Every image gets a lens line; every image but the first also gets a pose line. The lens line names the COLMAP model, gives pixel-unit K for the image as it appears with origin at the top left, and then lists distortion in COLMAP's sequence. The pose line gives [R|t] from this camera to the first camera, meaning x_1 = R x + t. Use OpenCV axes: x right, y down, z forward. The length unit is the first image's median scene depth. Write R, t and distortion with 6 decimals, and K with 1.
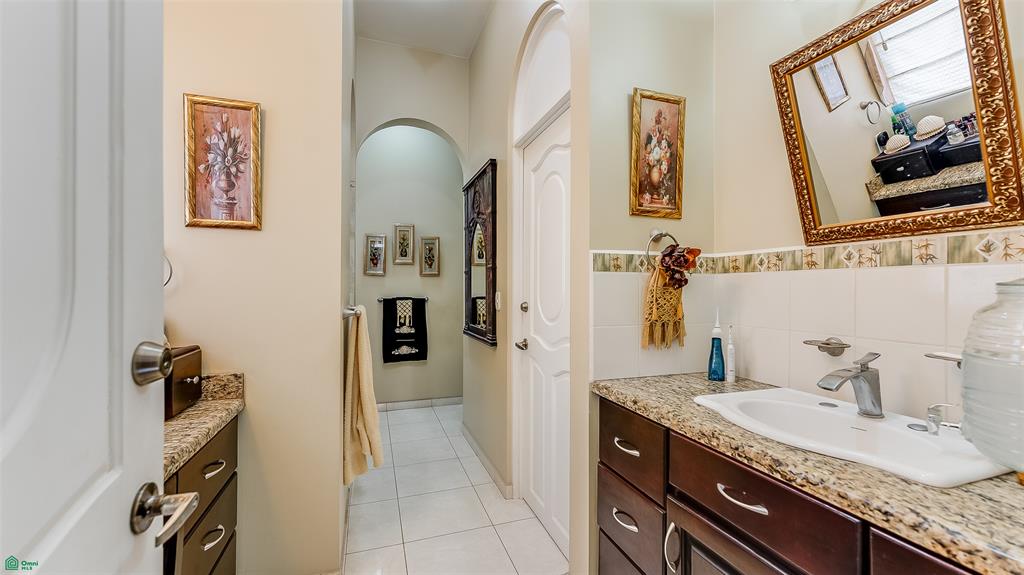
lens RADIAL K [[415.6, 0, 512.5], [0, 415.6, 290.5], [0, 0, 1]] dist [0.002575, -0.000061]
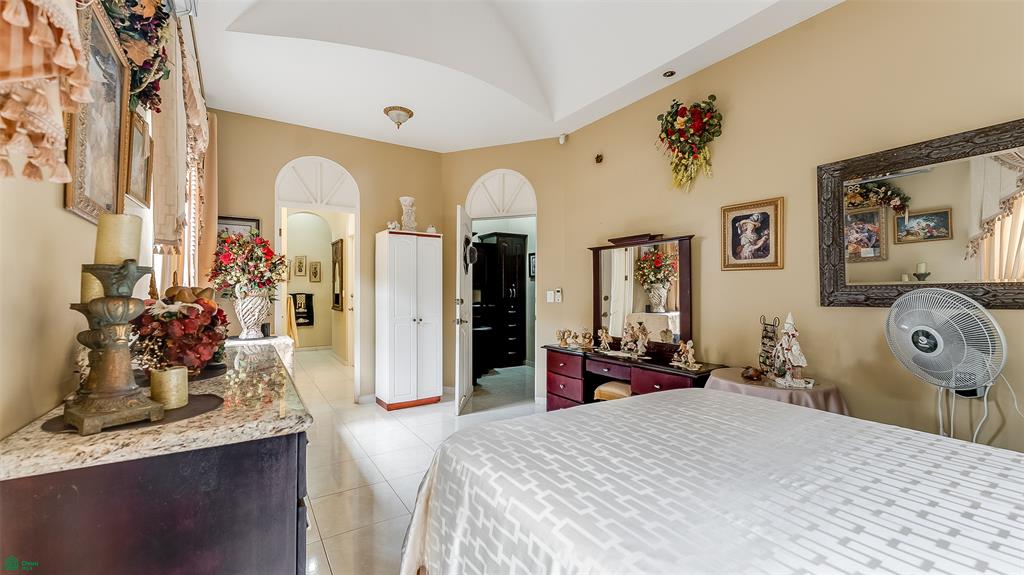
lens RADIAL K [[415.6, 0, 511.4], [0, 415.6, 288.2], [0, 0, 1]] dist [0.002575, -0.000061]
pose [[0.970904, -0.004737, 0.239422, 0.233612], [0.003809, 0.999983, 0.004340, -0.011685], [-0.239438, -0.003302, 0.970906, -1.142601]]
